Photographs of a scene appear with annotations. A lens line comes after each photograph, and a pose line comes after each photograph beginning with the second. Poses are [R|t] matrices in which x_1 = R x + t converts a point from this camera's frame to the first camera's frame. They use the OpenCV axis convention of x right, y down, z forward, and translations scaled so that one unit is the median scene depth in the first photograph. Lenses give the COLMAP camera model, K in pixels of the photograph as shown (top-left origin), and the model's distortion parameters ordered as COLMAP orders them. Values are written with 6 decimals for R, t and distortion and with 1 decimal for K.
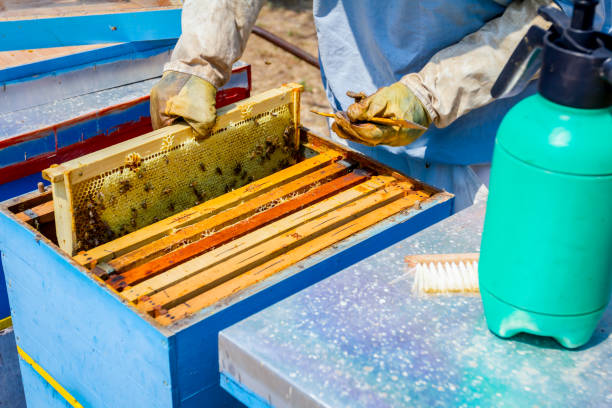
lens RADIAL K [[914.7, 0, 317.5], [0, 914.7, 210.2], [0, 0, 1]] dist [-0.000804, 0.000000]
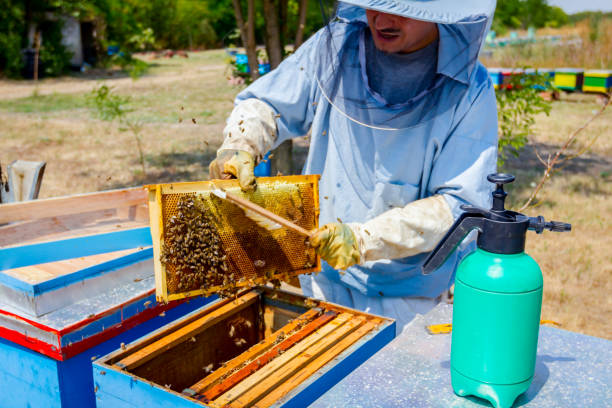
lens RADIAL K [[700.0, 0, 306.7], [0, 700.0, 203.2], [0, 0, 1]] dist [0.001060, 0.000000]
pose [[0.978814, -0.081836, 0.187688, -0.240972], [0.124197, 0.966066, -0.226478, 0.050012], [-0.162785, 0.244990, 0.955762, -0.185391]]
